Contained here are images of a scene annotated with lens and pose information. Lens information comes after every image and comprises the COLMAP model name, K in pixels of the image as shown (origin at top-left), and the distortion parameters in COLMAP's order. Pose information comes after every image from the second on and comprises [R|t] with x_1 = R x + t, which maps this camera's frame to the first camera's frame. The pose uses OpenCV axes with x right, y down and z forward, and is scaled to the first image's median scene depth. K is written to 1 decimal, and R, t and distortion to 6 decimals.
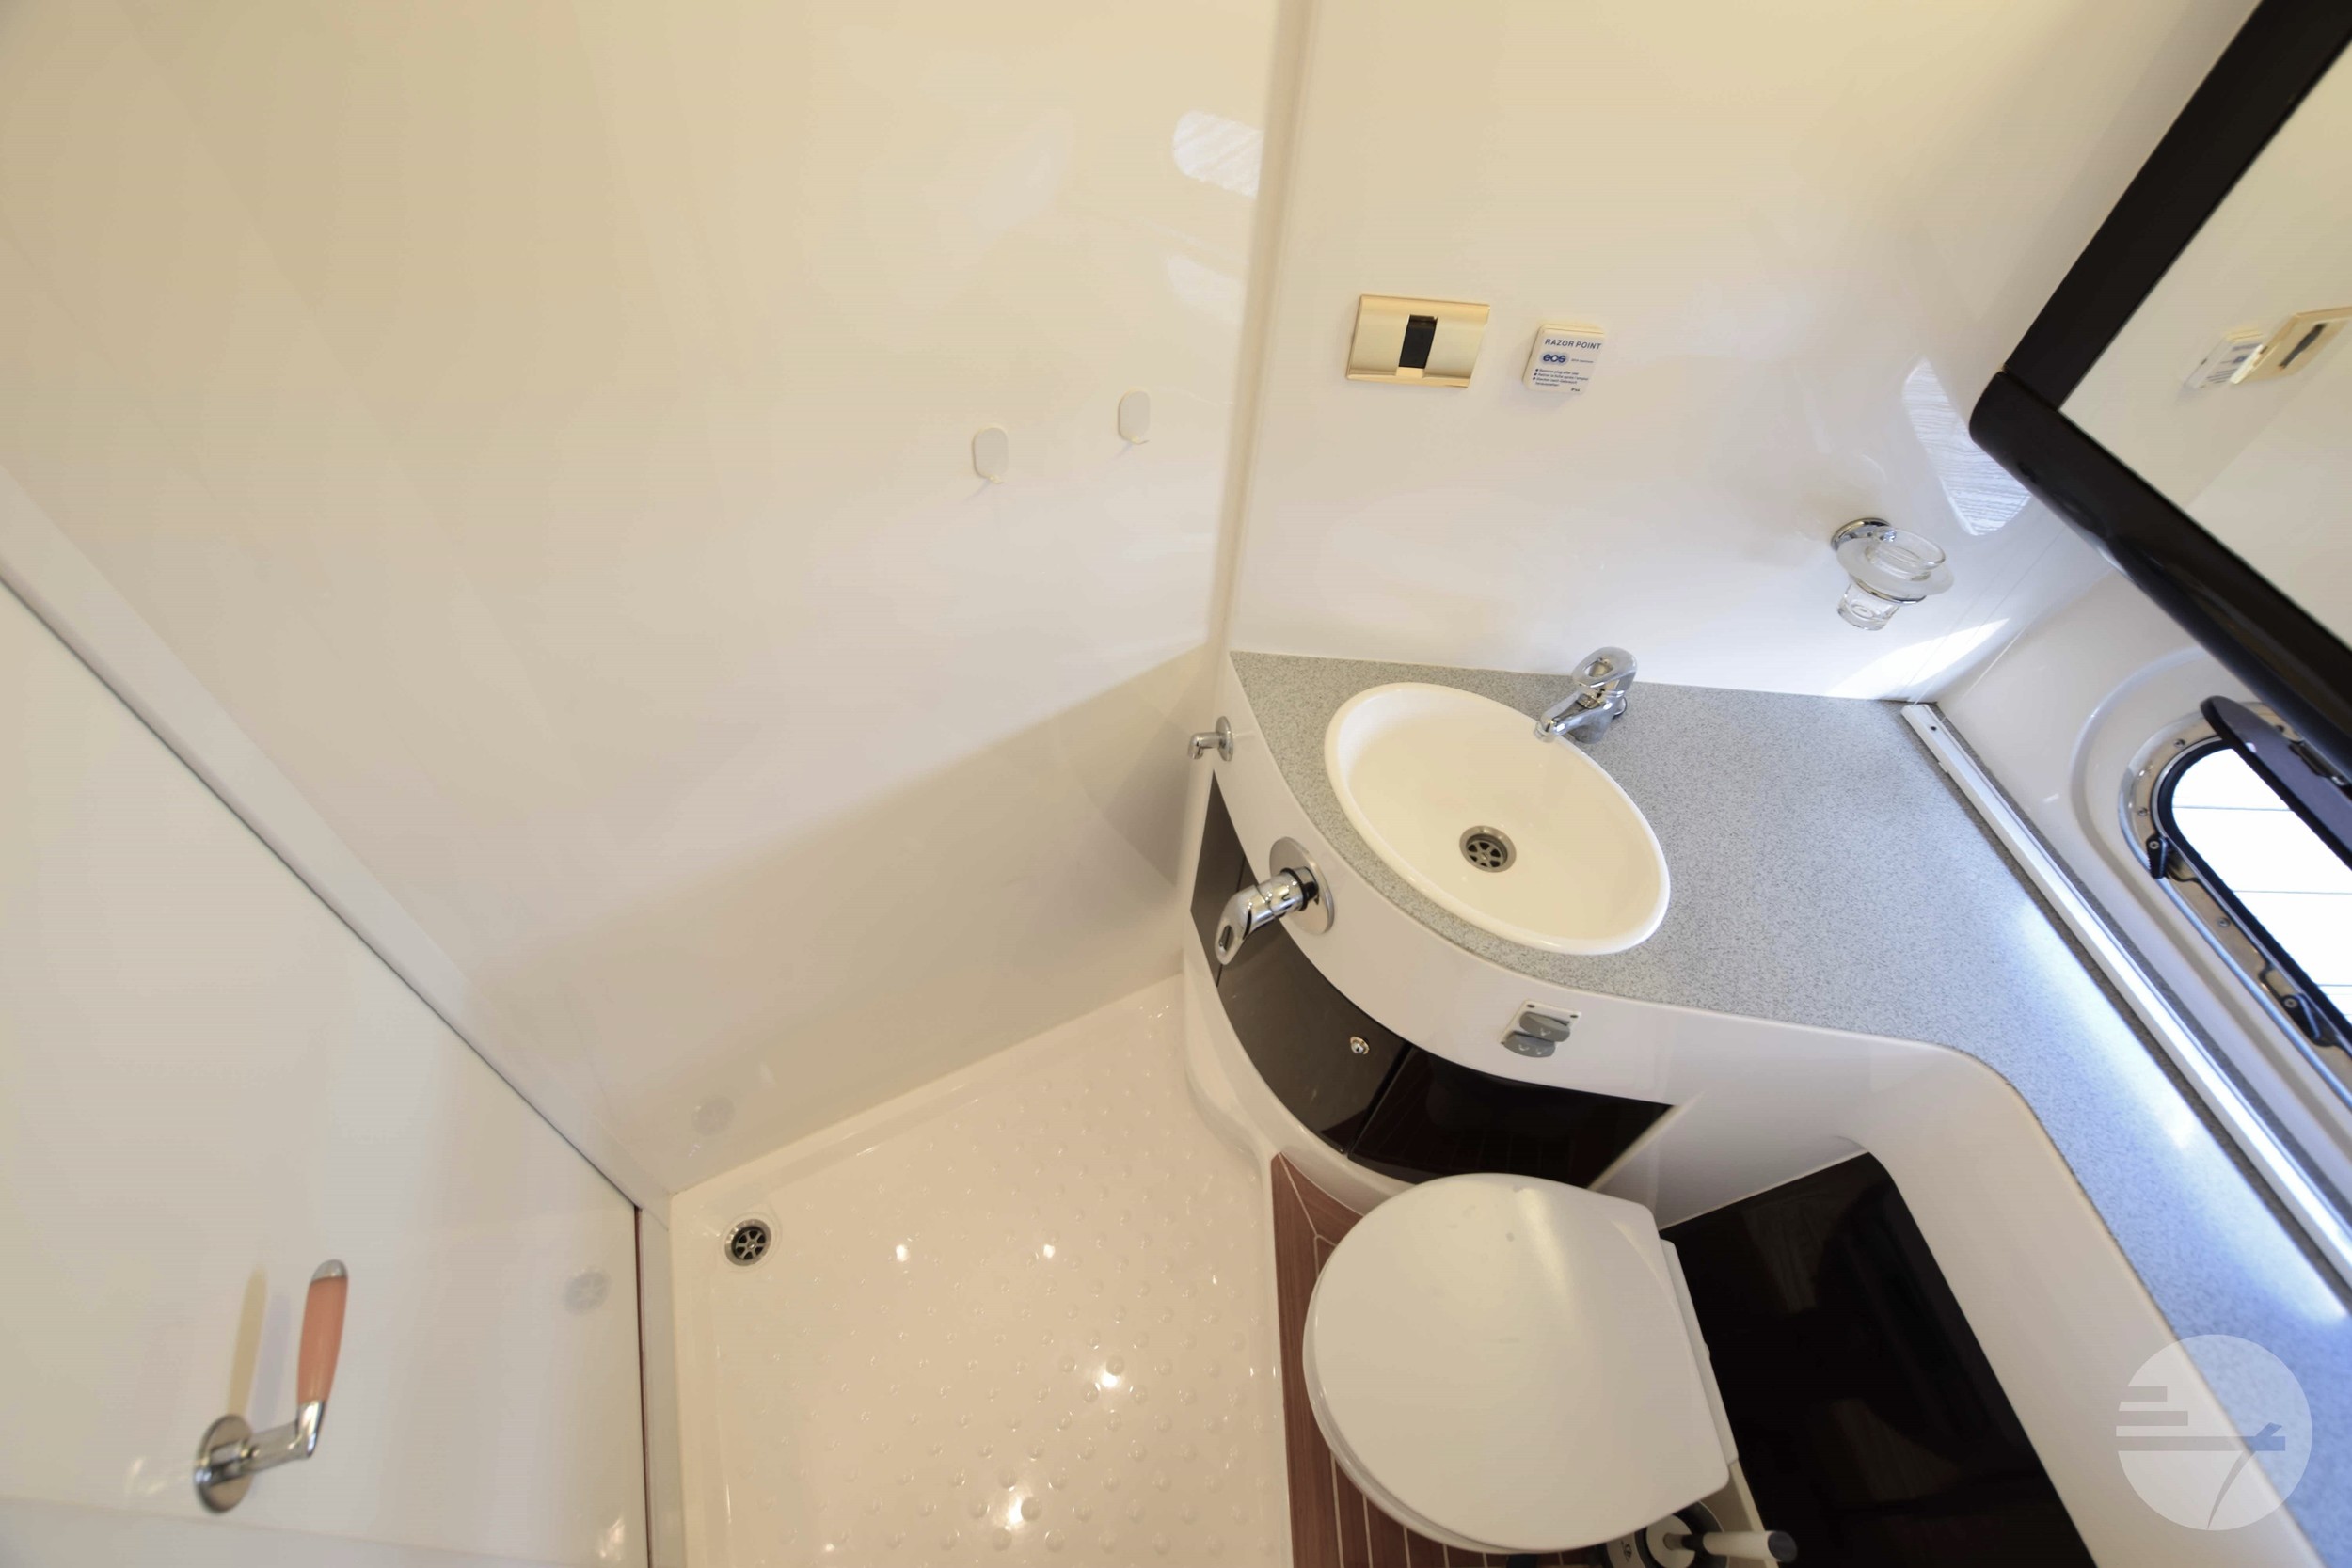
lens RADIAL K [[1027.4, 0, 1162.1], [0, 1027.4, 784.5], [0, 0, 1]] dist [-0.036042, 0.000187]
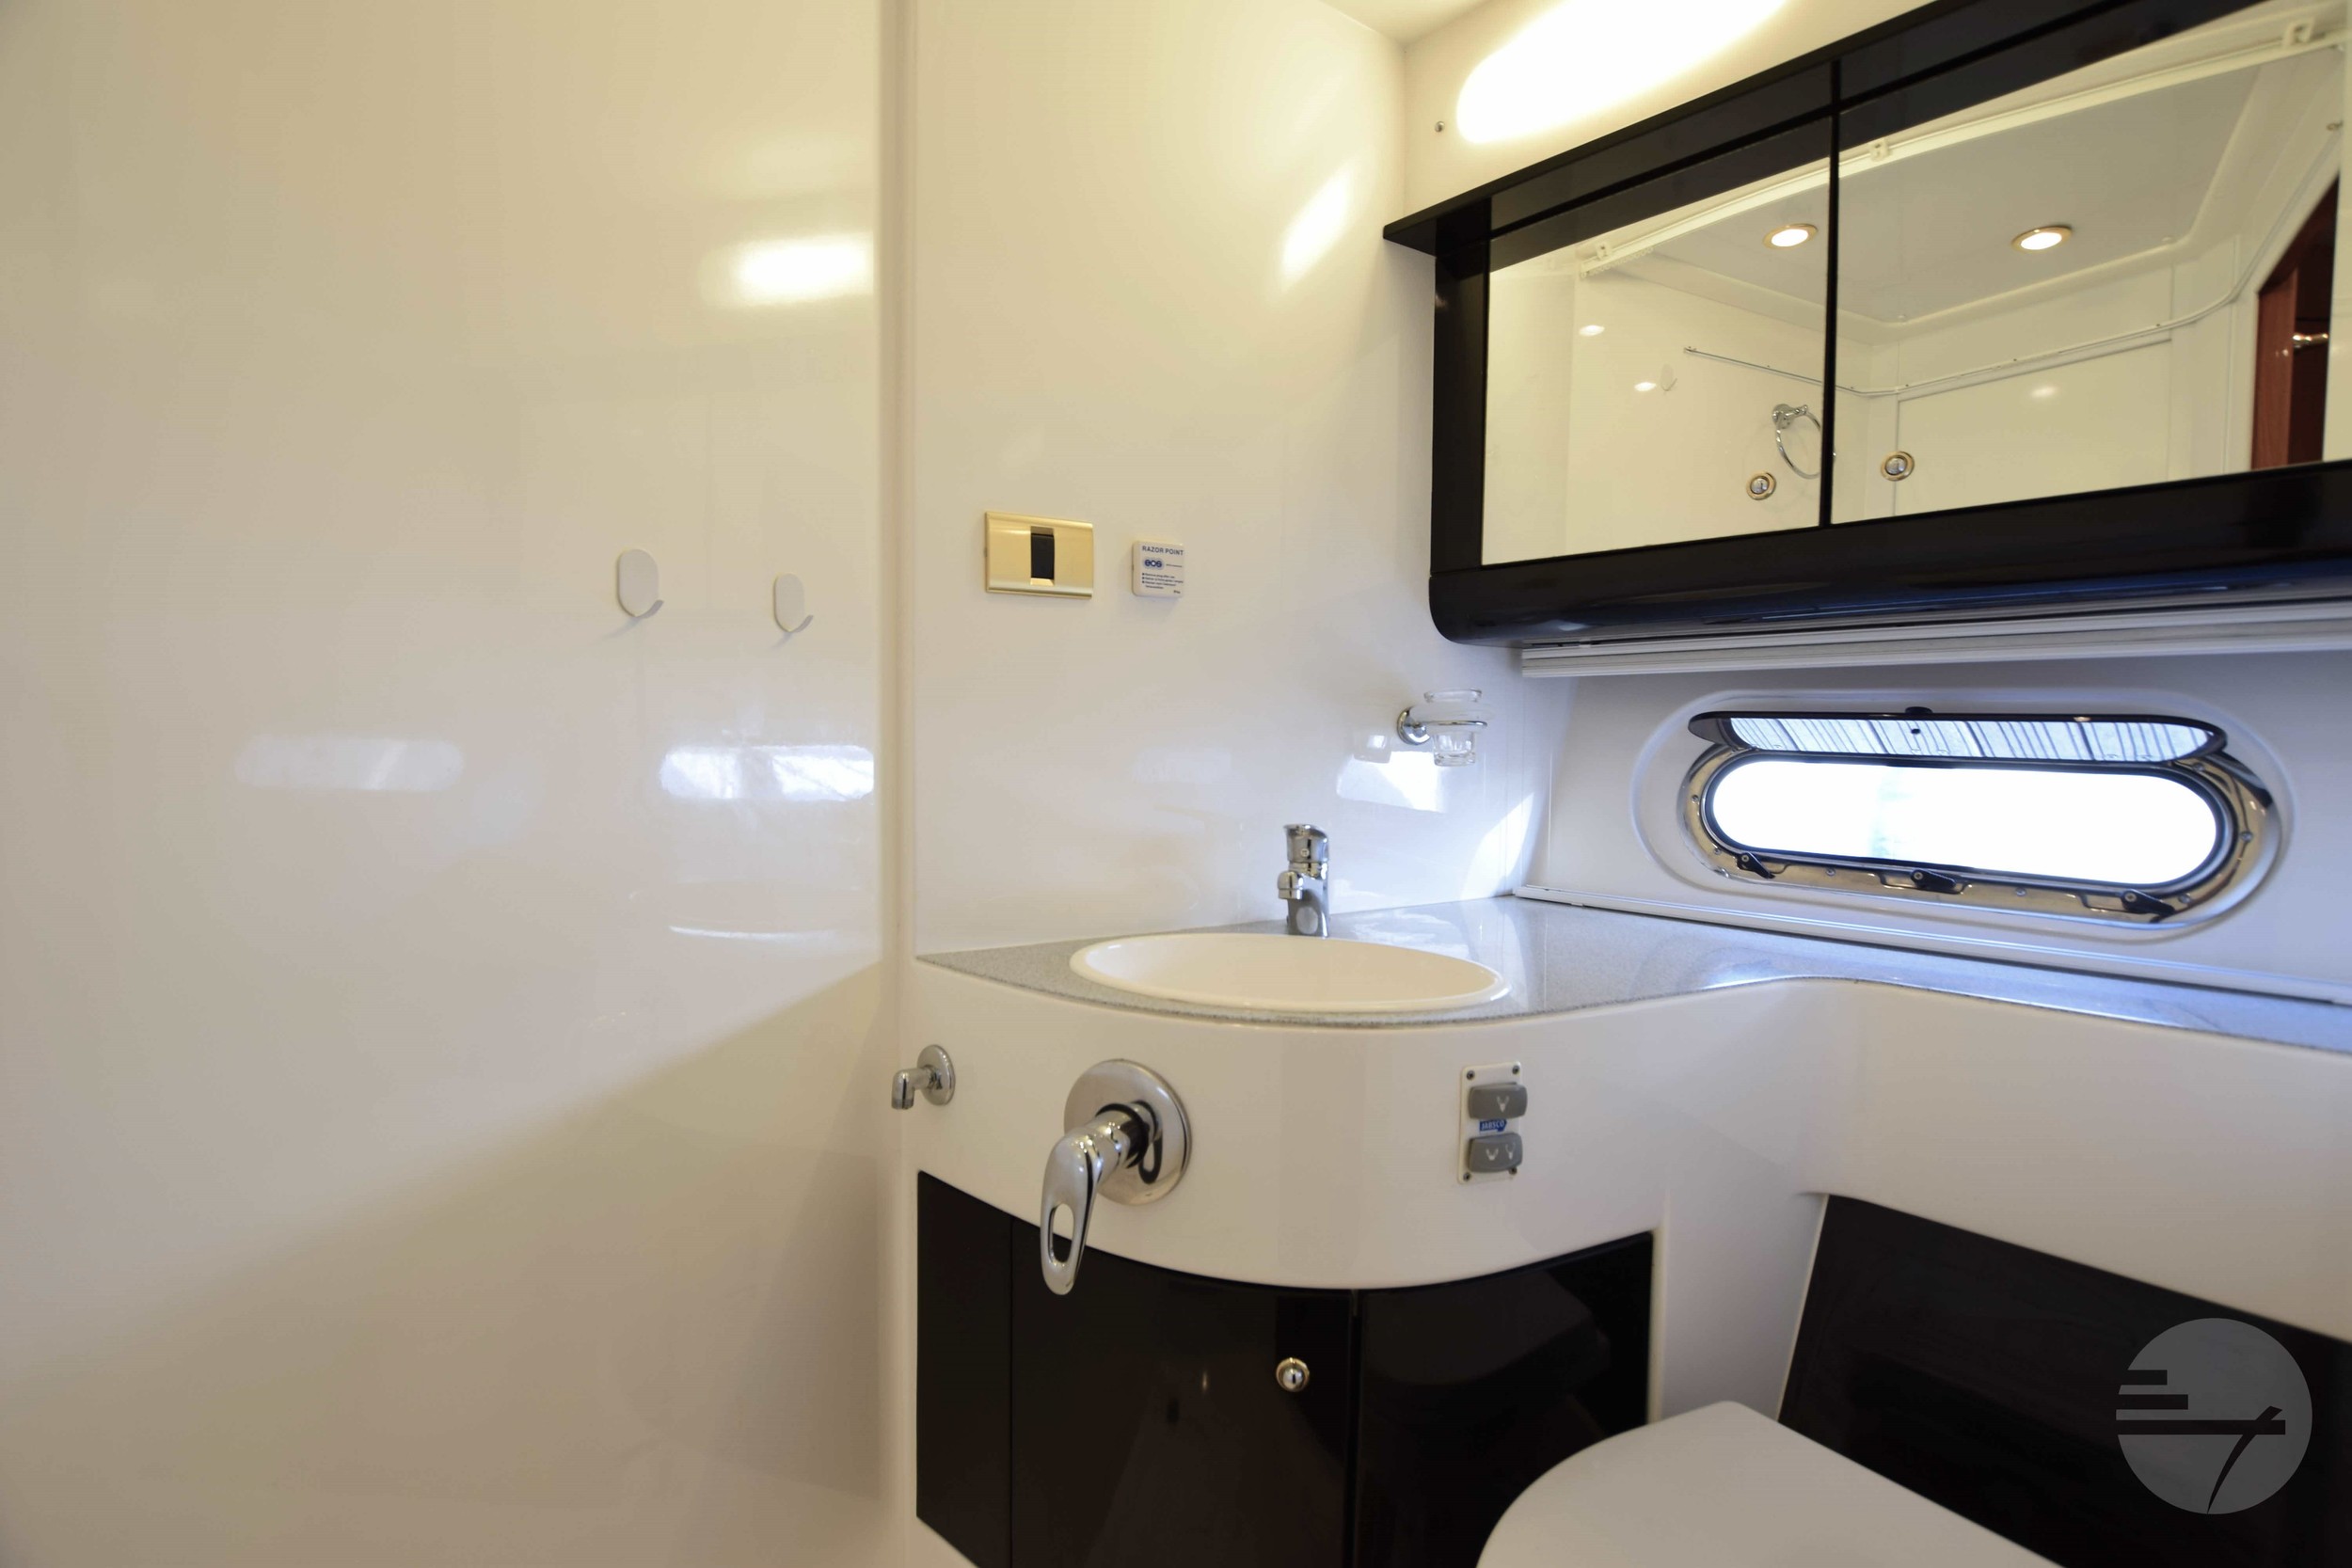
lens RADIAL K [[1027.4, 0, 1162.1], [0, 1027.4, 784.5], [0, 0, 1]] dist [-0.036042, 0.000187]
pose [[0.836535, -0.072429, 0.543105, -0.262886], [0.442116, 0.674722, -0.591002, 0.450409], [-0.323639, 0.734510, 0.596451, 0.472244]]
